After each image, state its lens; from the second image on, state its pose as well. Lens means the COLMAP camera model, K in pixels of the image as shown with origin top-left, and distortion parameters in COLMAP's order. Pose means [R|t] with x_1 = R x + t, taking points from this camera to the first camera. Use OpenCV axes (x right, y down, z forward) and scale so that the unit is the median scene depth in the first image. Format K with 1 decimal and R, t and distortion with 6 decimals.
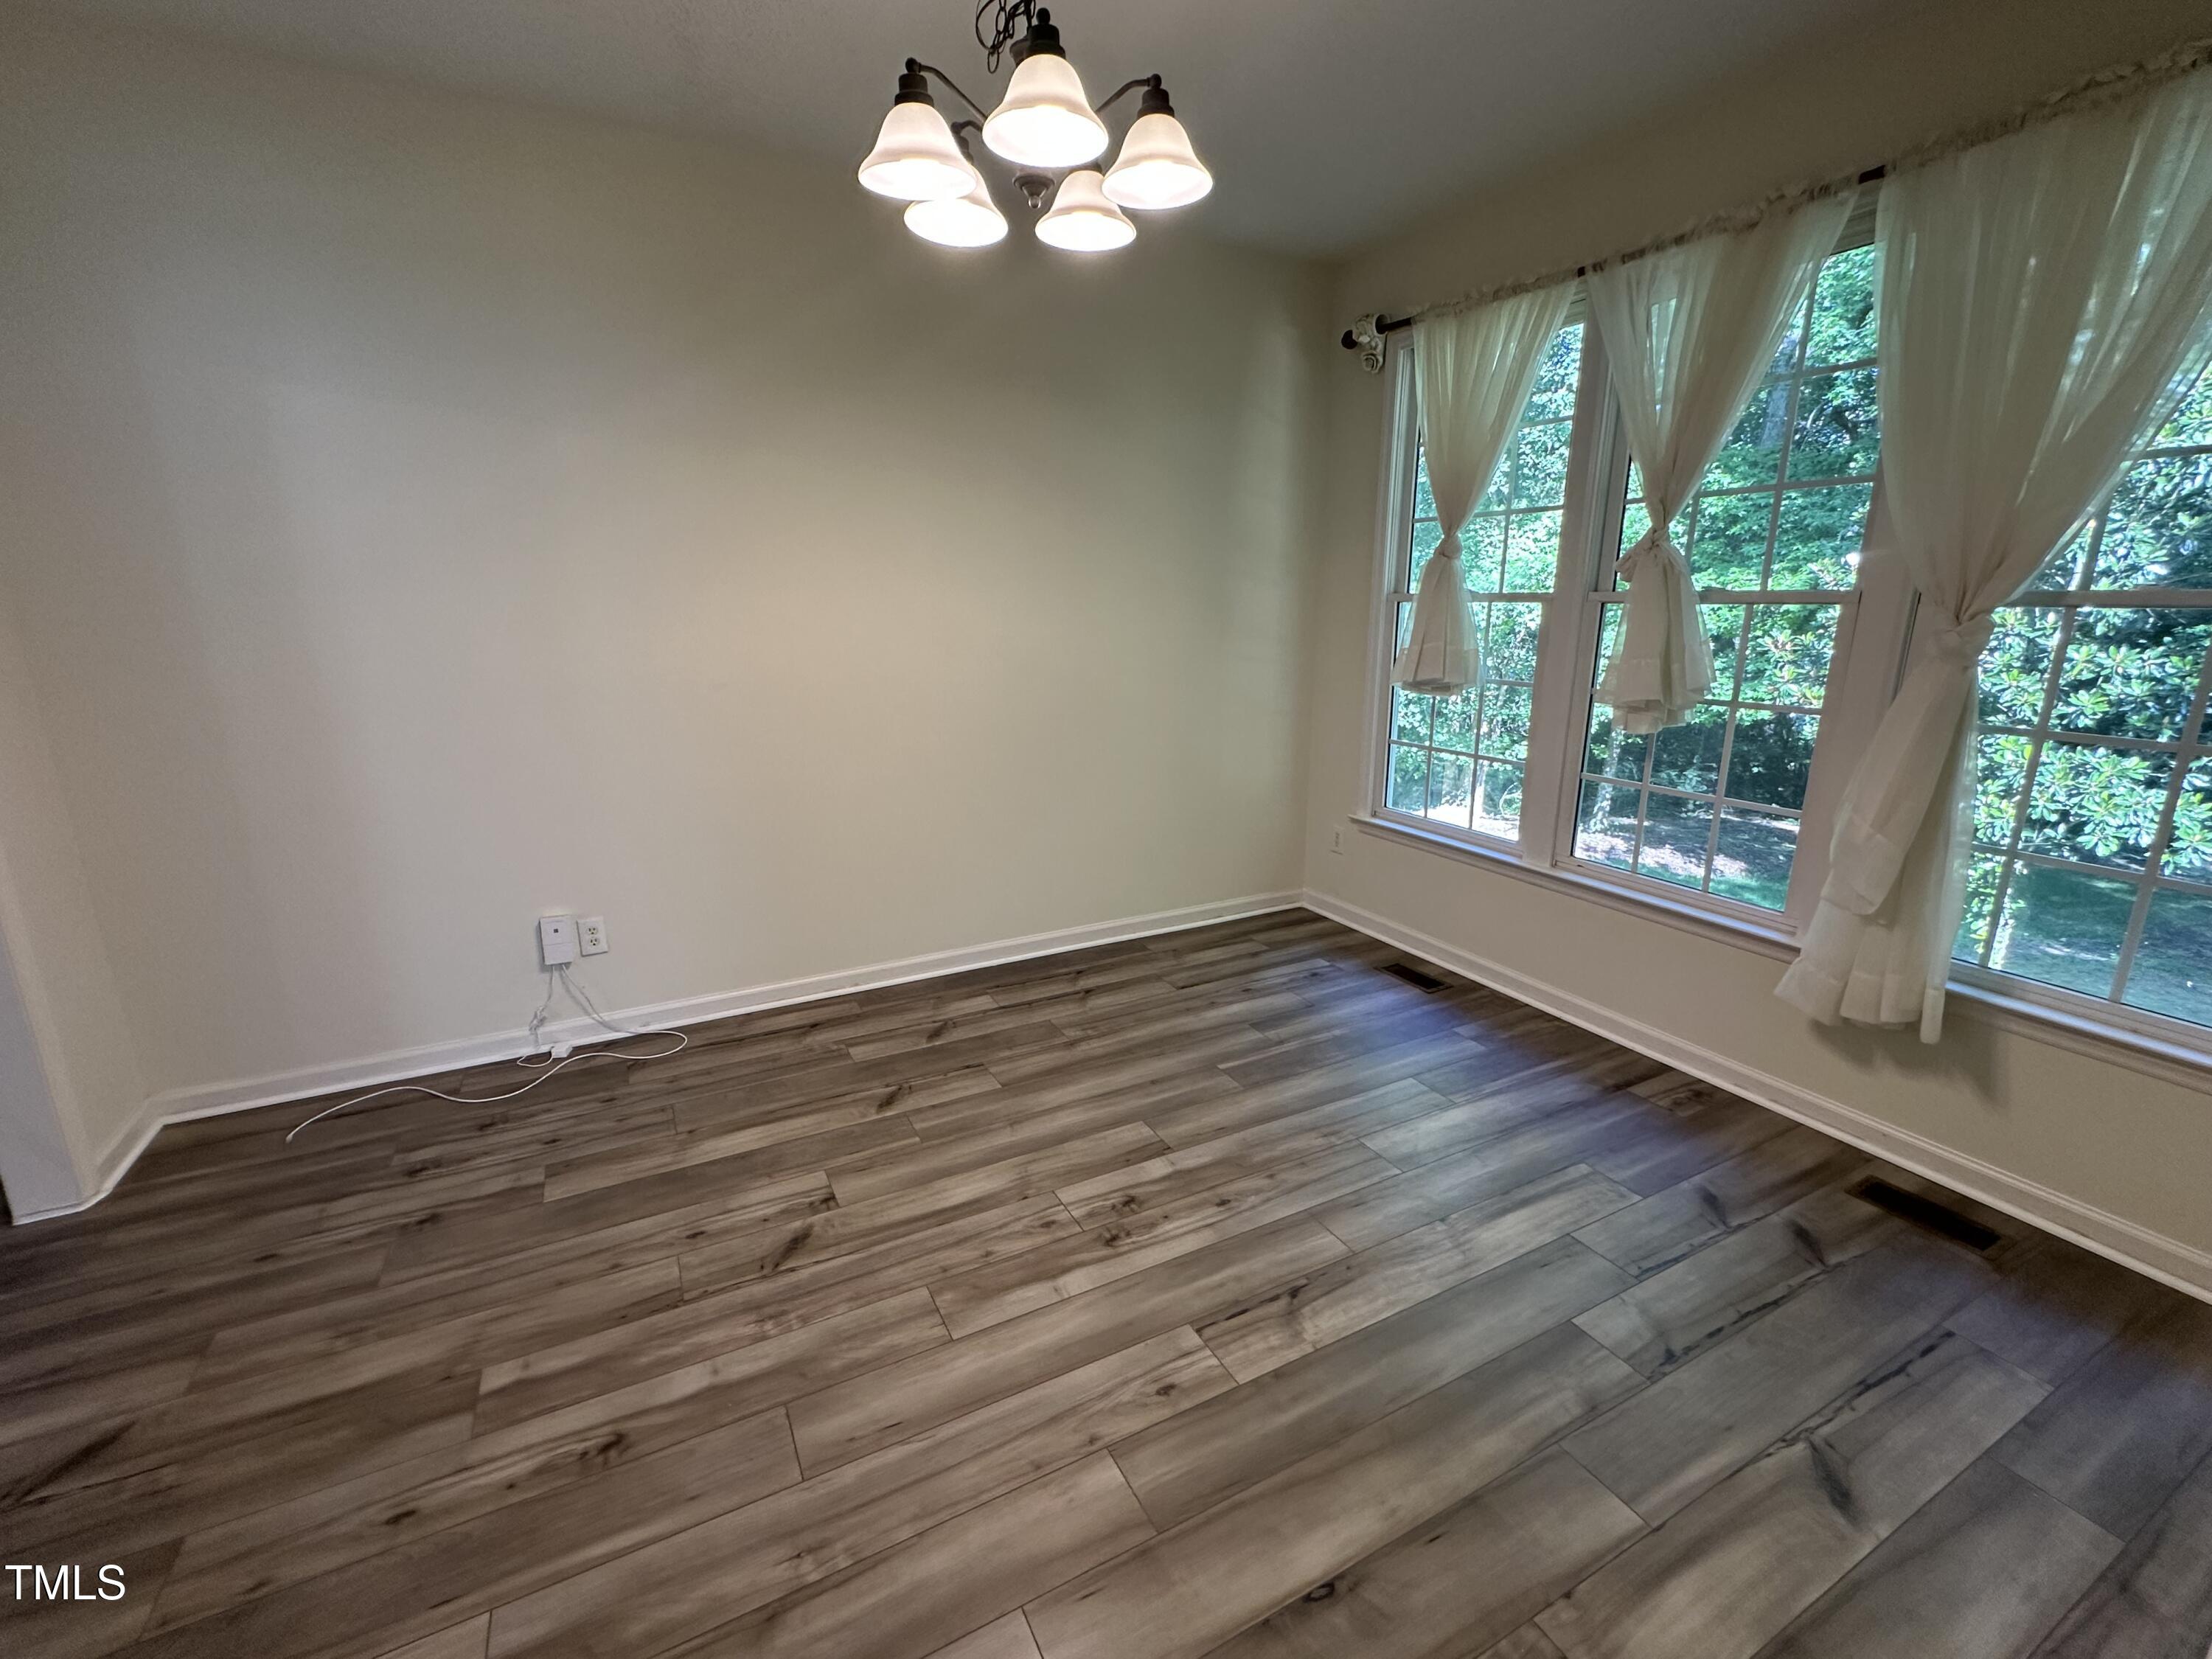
lens RADIAL K [[941.8, 0, 1108.7], [0, 941.8, 829.2], [0, 0, 1]] dist [-0.003823, 0.001654]
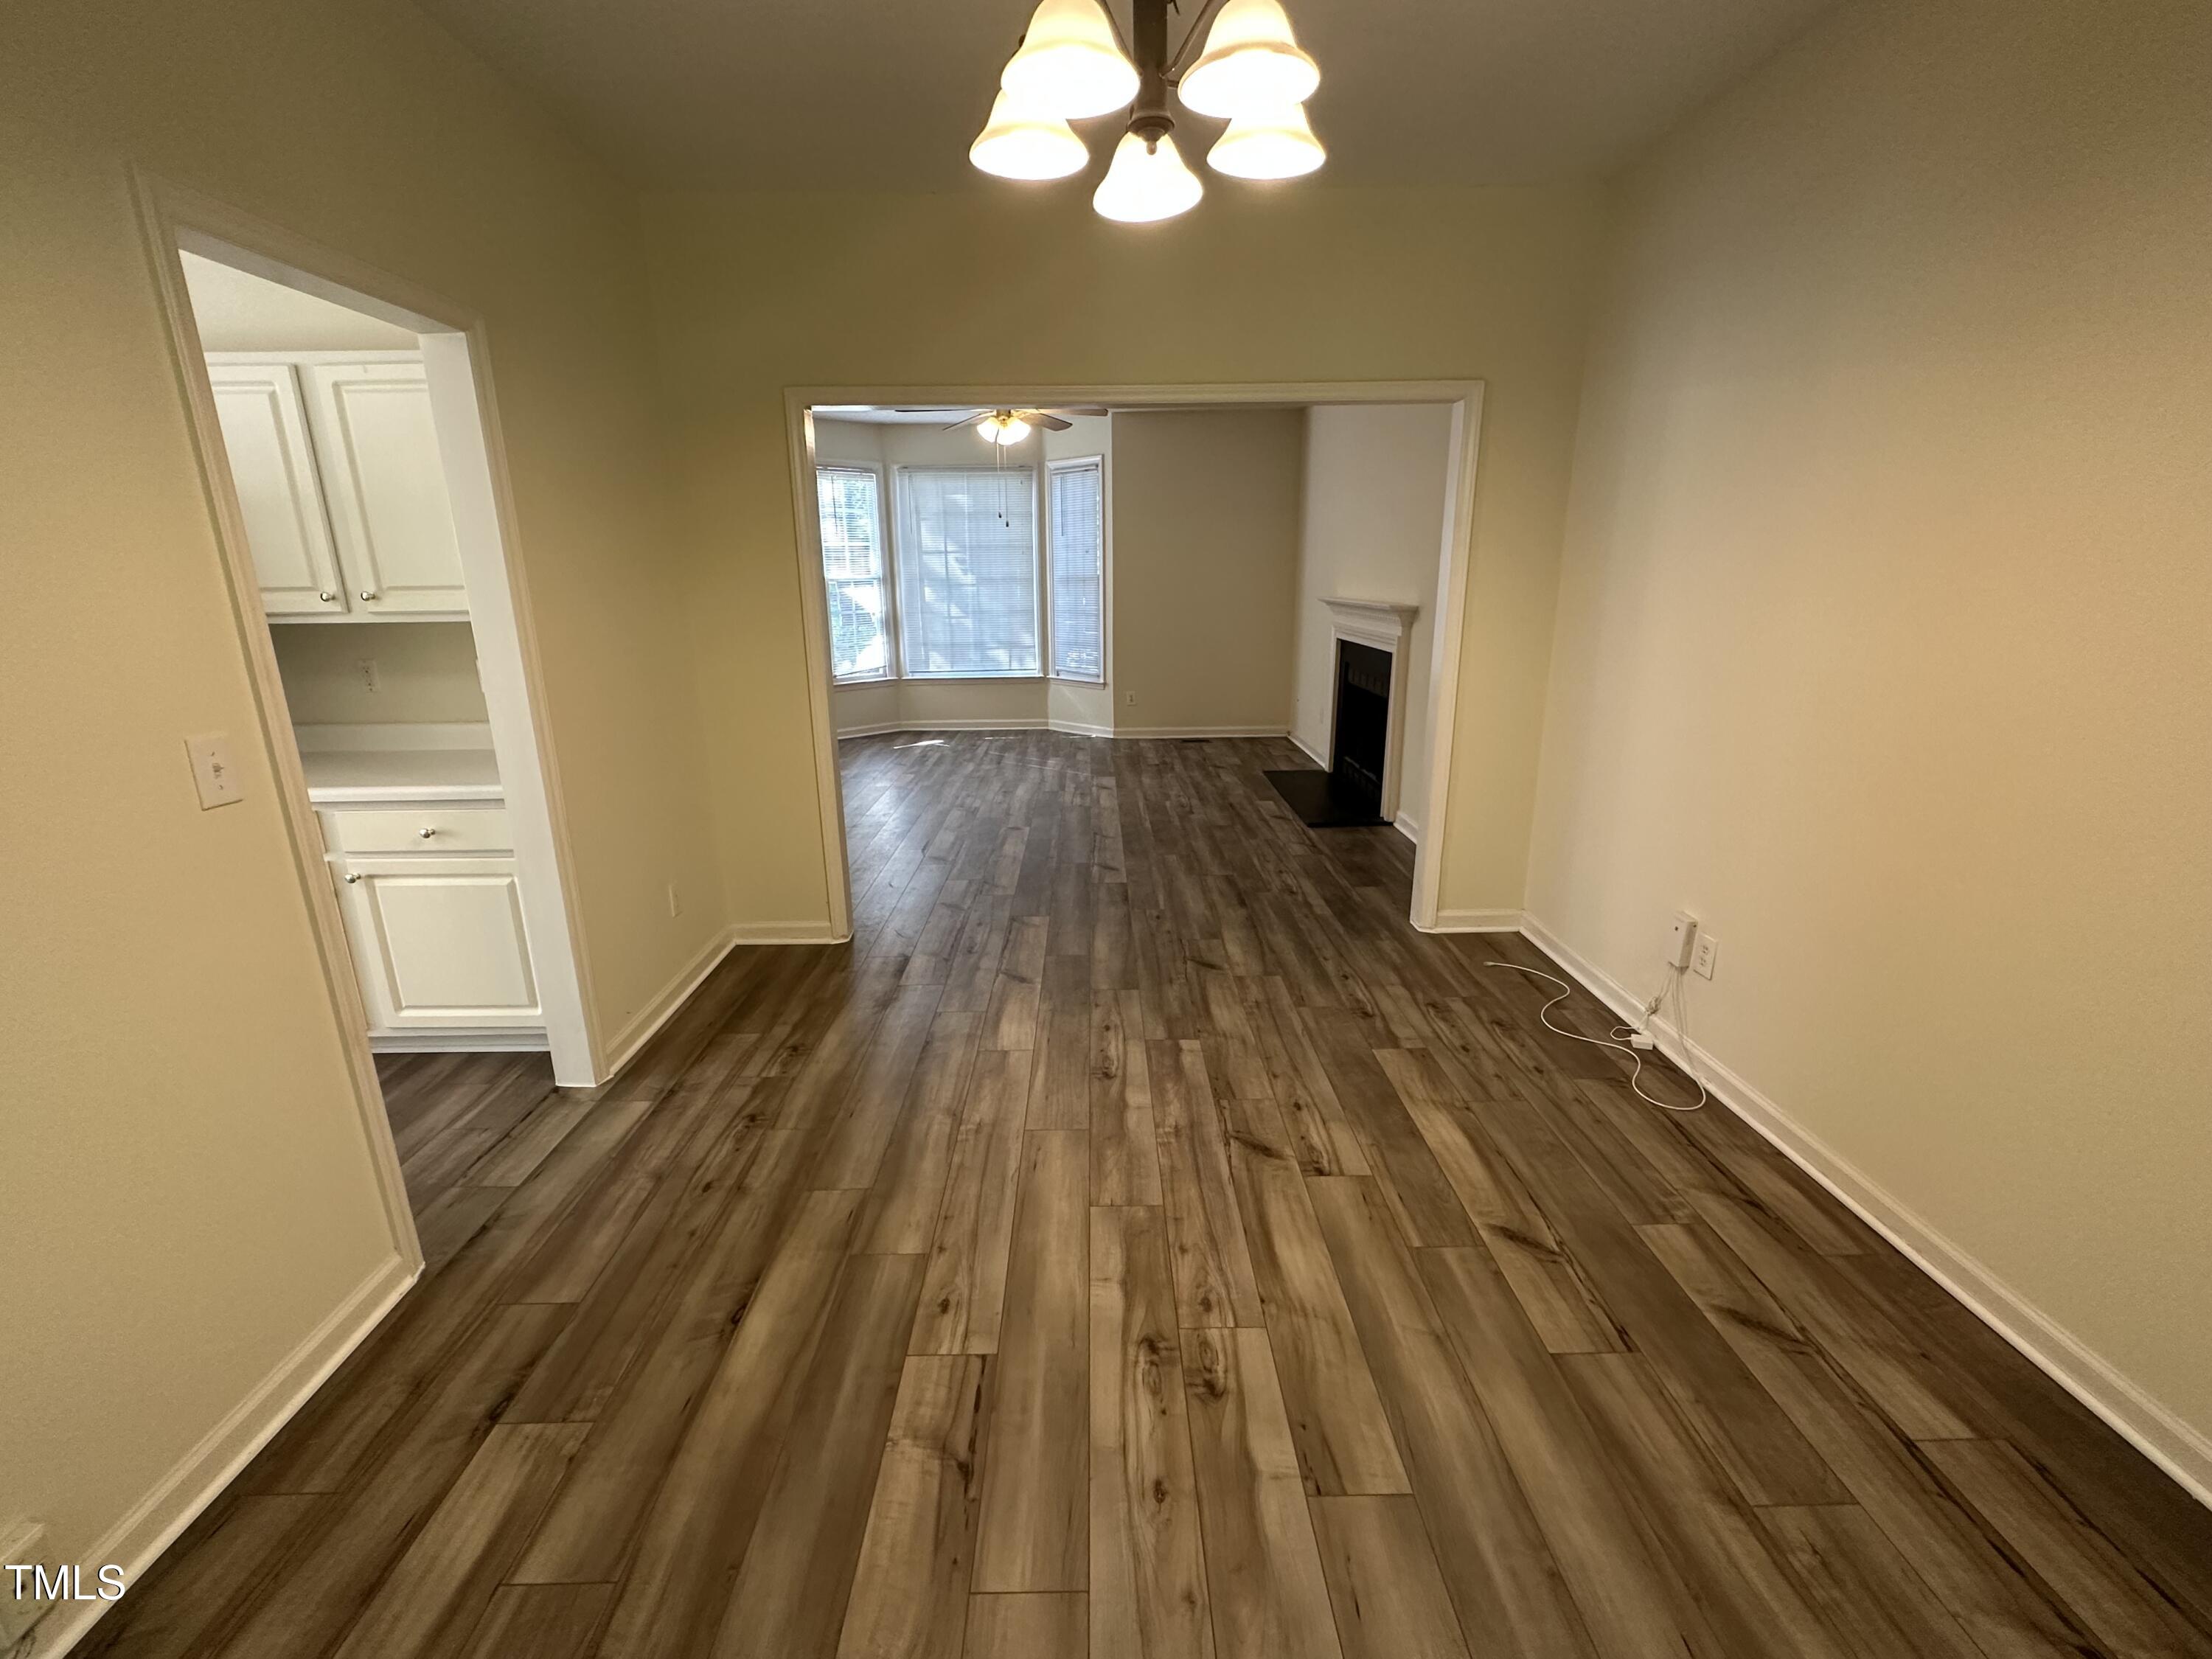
lens RADIAL K [[941.8, 0, 1094.3], [0, 941.8, 826.9], [0, 0, 1]] dist [-0.003823, 0.001654]
pose [[-0.459213, 0.241277, -0.854932, 0.575120], [-0.203823, 0.908114, 0.365766, -0.261089], [0.864627, 0.342220, -0.367840, 0.991927]]
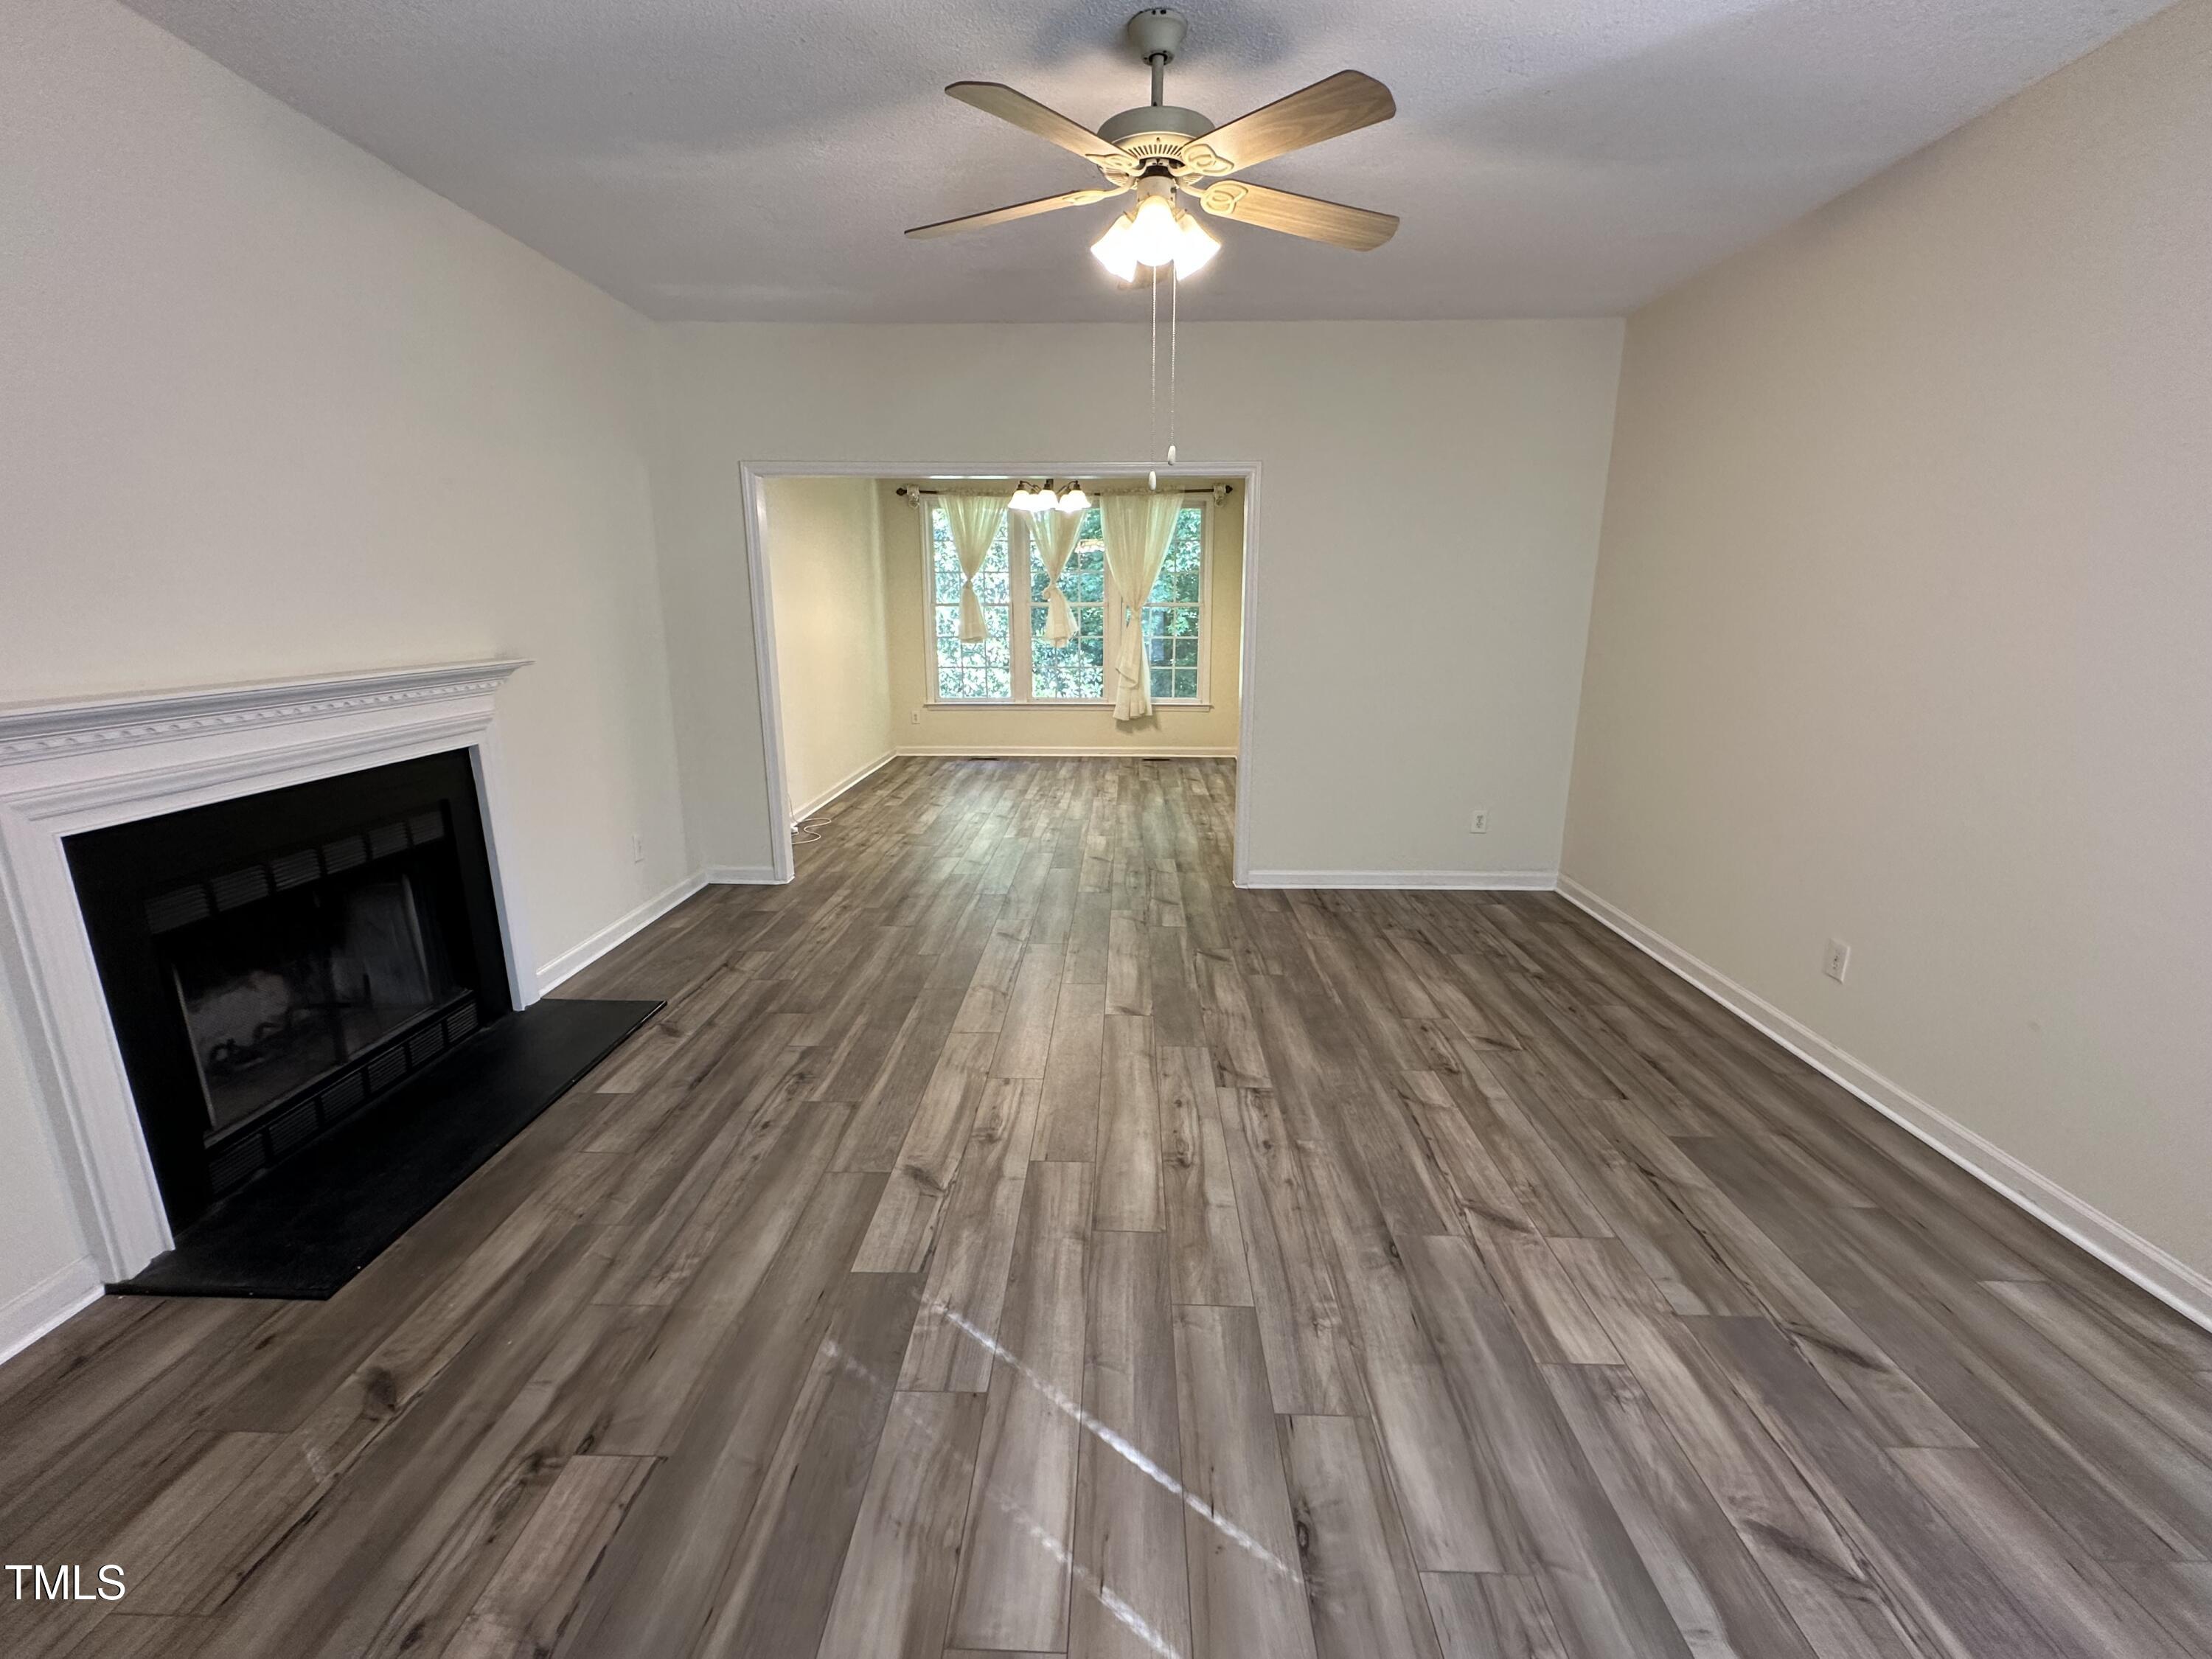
lens RADIAL K [[941.8, 0, 1099.9], [0, 941.8, 831.9], [0, 0, 1]] dist [-0.003823, 0.001654]
pose [[0.488886, -0.205534, 0.847789, -2.474632], [0.210364, 0.970944, 0.114083, 0.186663], [-0.846604, 0.122571, 0.517918, -0.754563]]
